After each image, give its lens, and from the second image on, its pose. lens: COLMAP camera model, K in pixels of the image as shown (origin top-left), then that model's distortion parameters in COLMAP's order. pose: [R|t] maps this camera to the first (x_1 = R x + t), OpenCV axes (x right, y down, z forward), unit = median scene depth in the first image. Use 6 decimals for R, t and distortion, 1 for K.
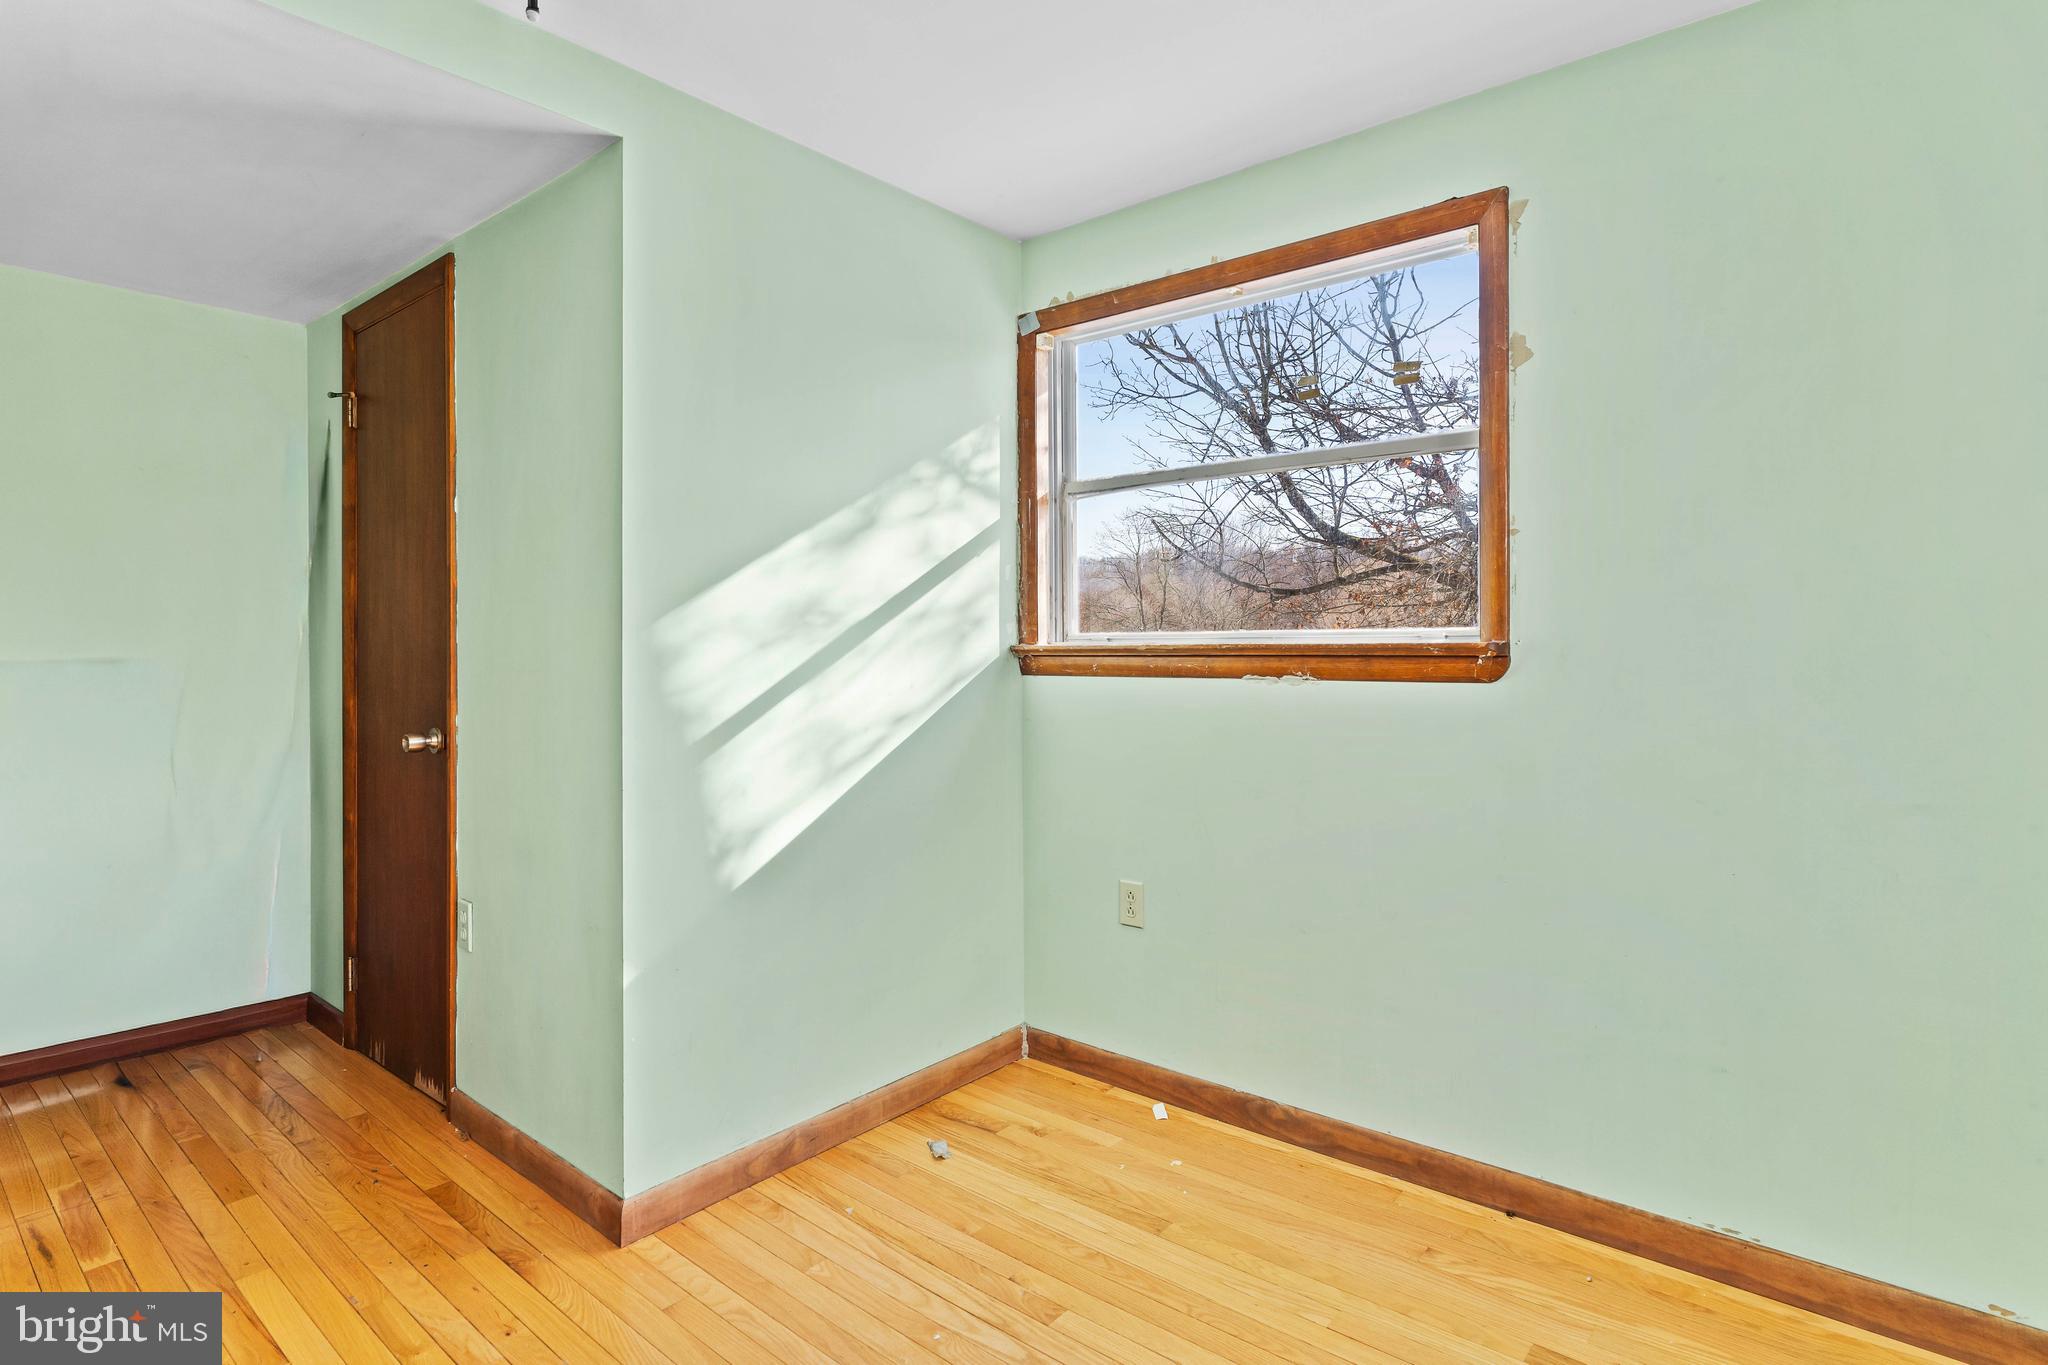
lens RADIAL K [[1043.9, 0, 1025.4], [0, 1043.9, 648.9], [0, 0, 1]] dist [-0.000318, 0.000254]
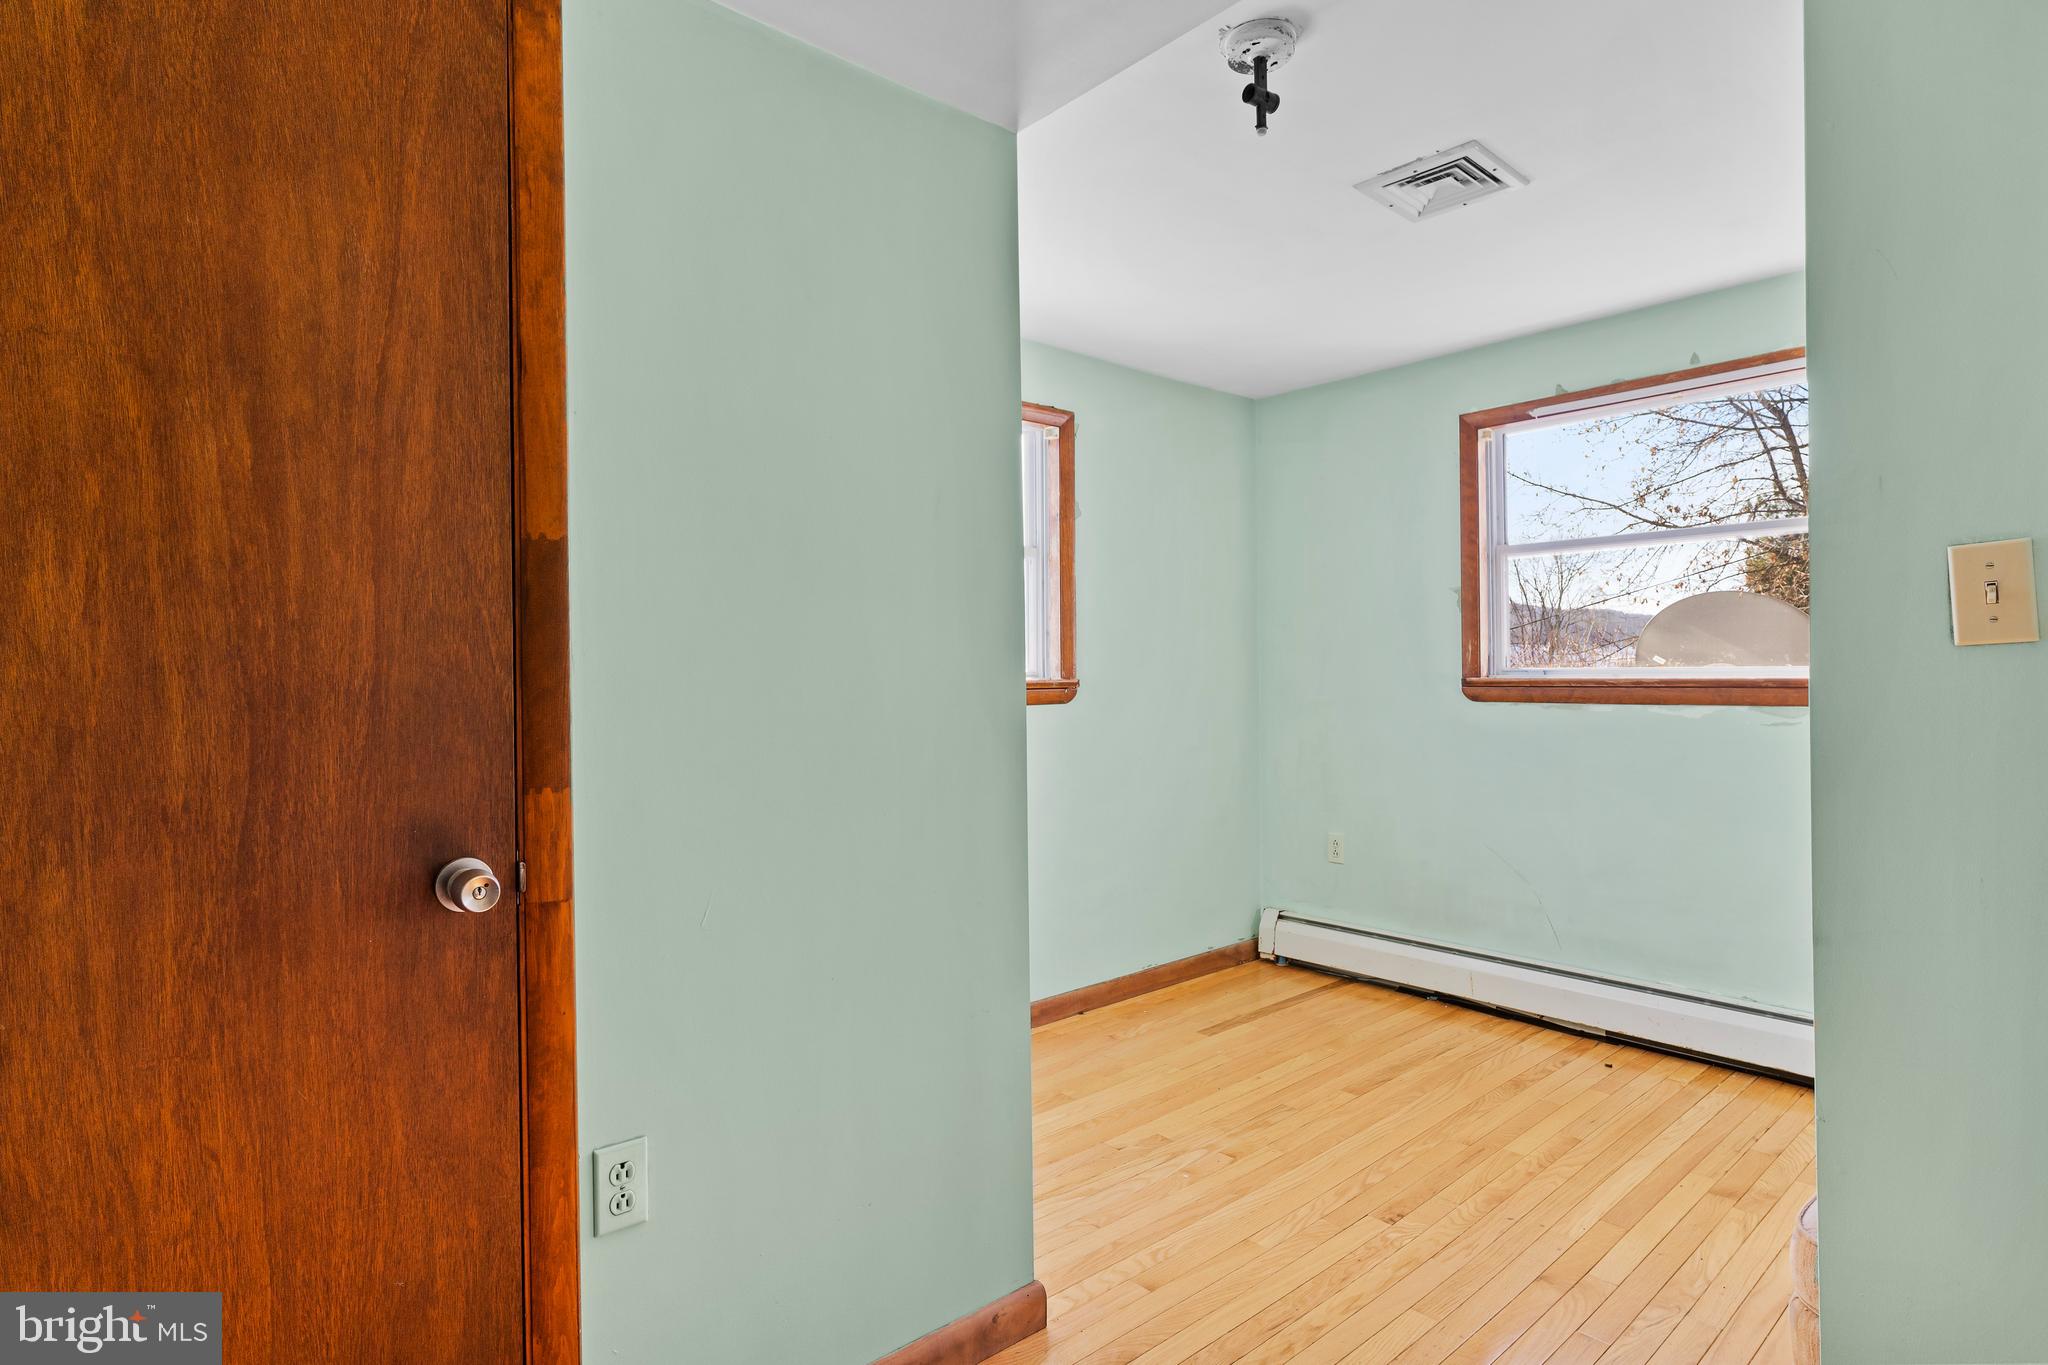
lens RADIAL K [[1058.6, 0, 1017.2], [0, 1058.6, 685.9], [0, 0, 1]] dist [-0.003428, 0.000567]
pose [[0.144403, -0.005161, 0.989506, -1.389803], [0.010669, 0.999936, 0.003658, -0.003197], [-0.989461, 0.010028, 0.144449, 0.929922]]
